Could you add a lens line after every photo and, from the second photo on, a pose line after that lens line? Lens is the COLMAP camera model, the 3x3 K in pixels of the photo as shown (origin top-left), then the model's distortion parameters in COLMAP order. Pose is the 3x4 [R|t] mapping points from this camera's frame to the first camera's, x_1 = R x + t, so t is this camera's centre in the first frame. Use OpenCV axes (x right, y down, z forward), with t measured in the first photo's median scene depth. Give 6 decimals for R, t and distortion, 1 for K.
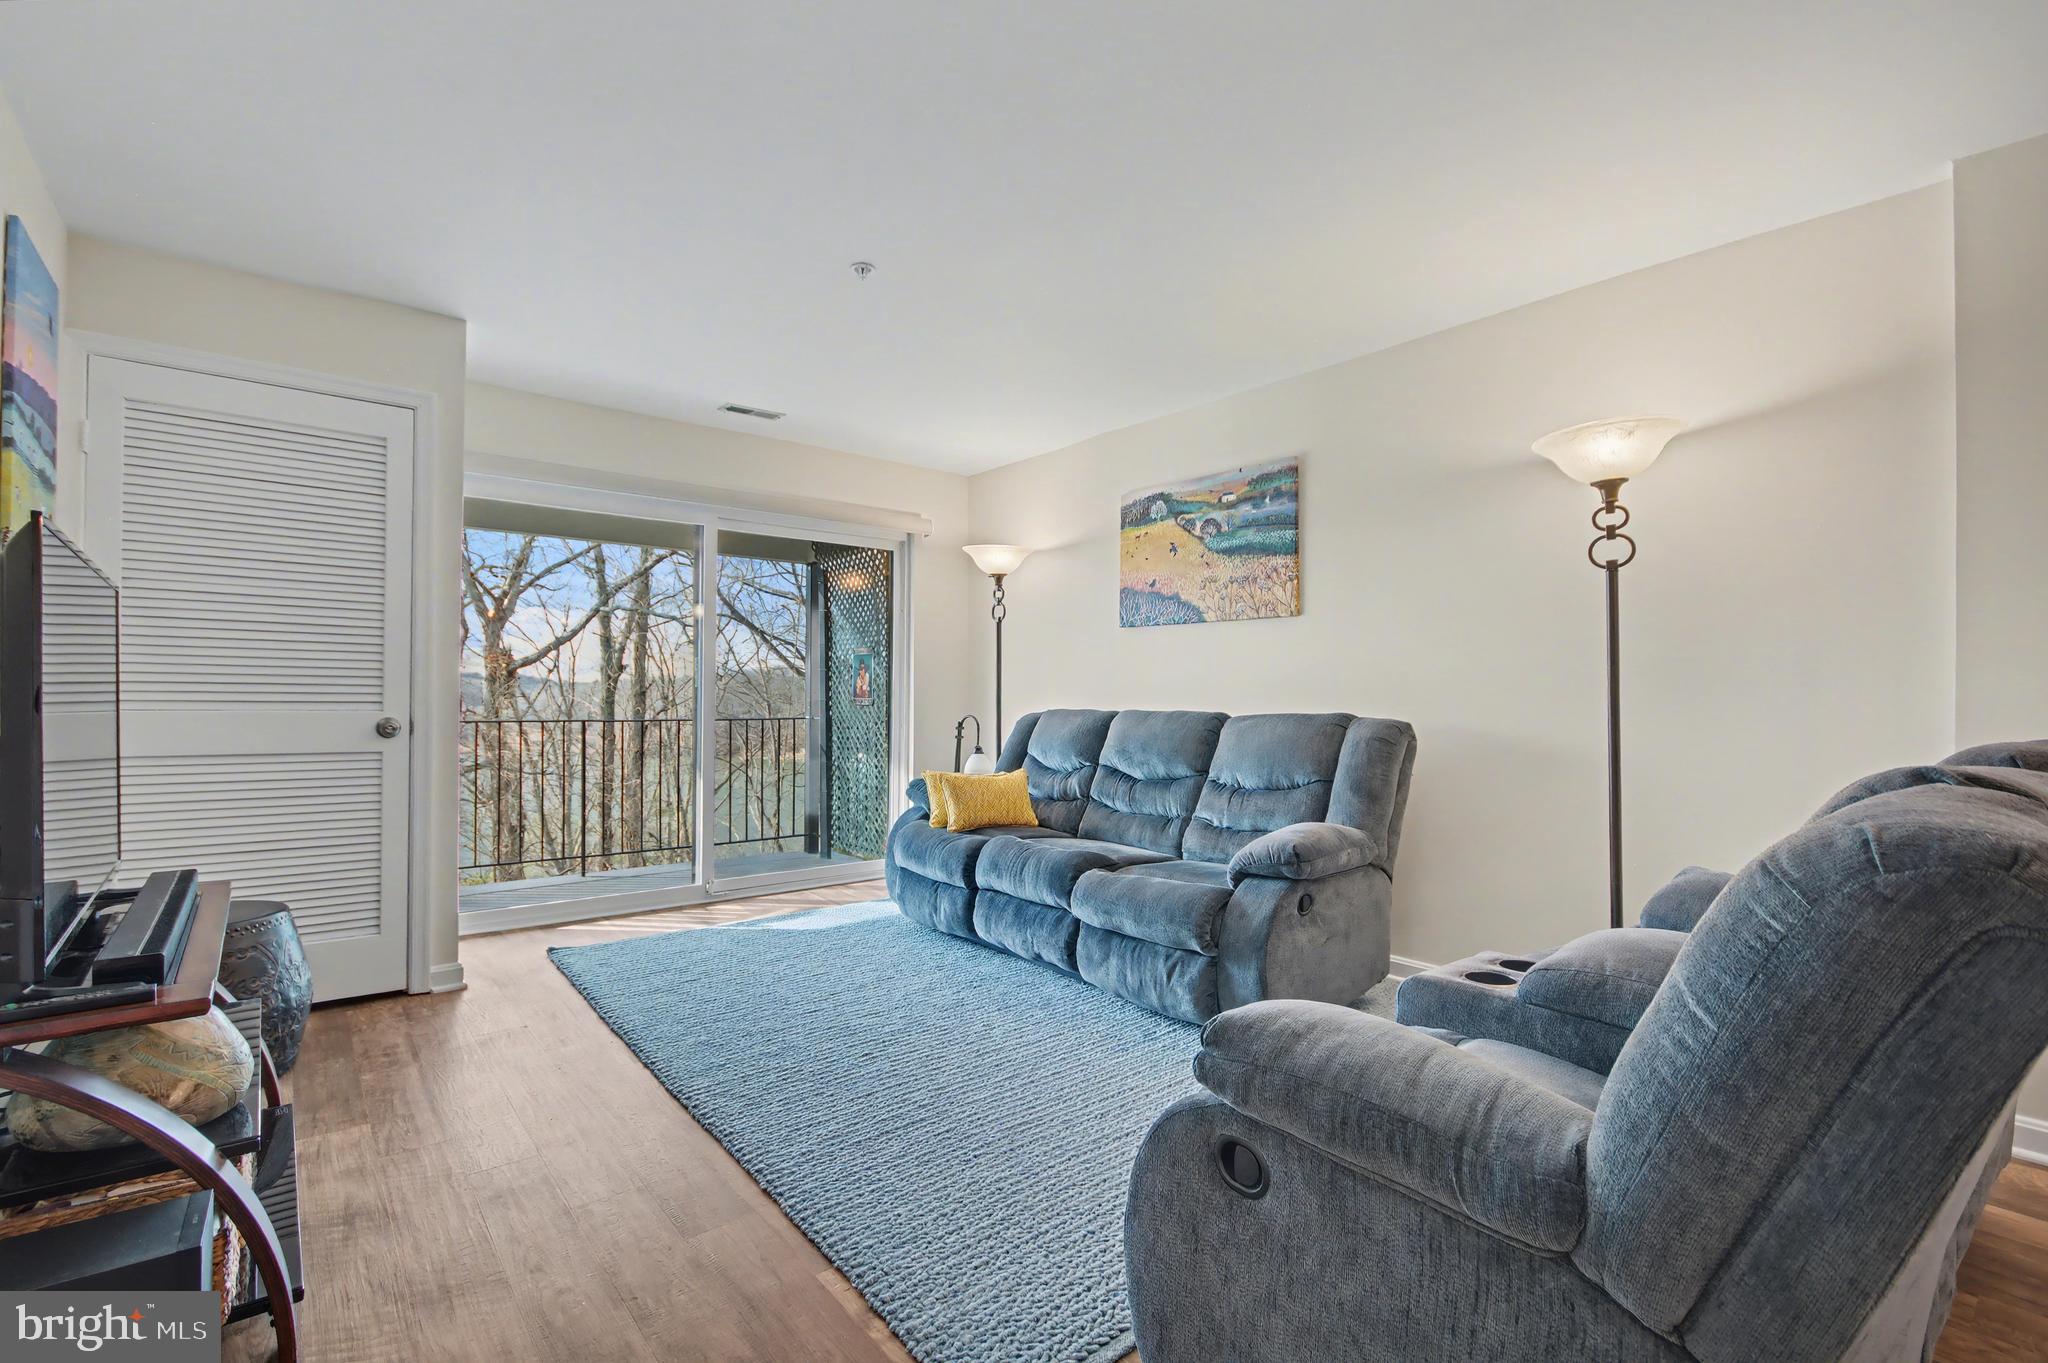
lens RADIAL K [[917.6, 0, 1017.4], [0, 917.6, 682.9], [0, 0, 1]] dist [-0.001325, -0.000570]
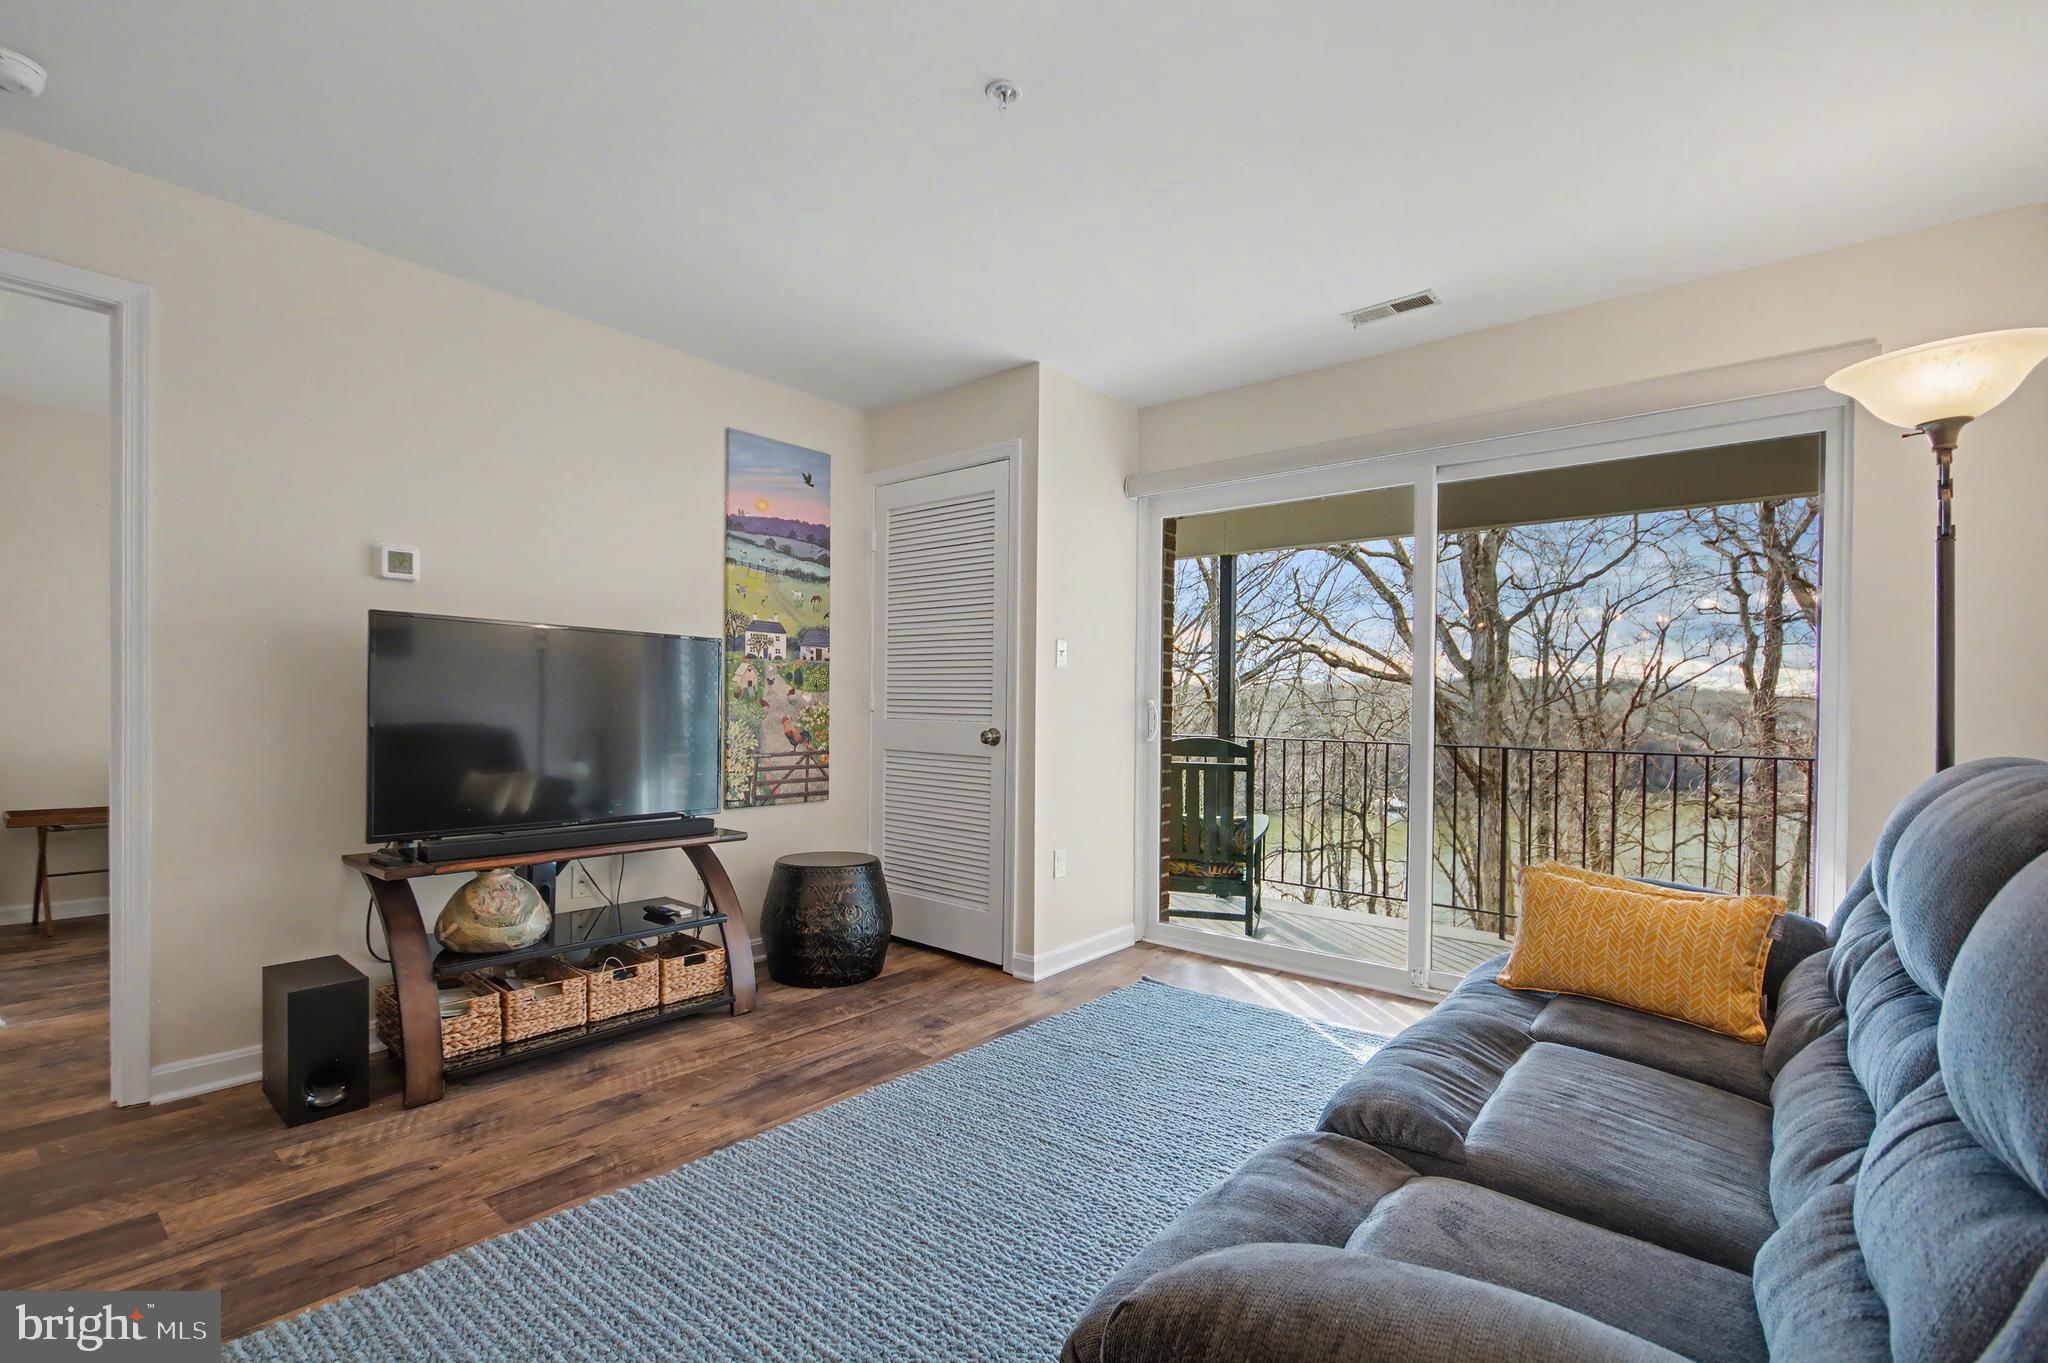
lens RADIAL K [[917.6, 0, 1015.4], [0, 917.6, 702.3], [0, 0, 1]] dist [-0.001325, -0.000570]
pose [[0.179818, -0.006284, -0.983680, 0.413863], [-0.000192, 0.999979, -0.006423, 0.010603], [0.983700, 0.001344, 0.179813, 0.717245]]
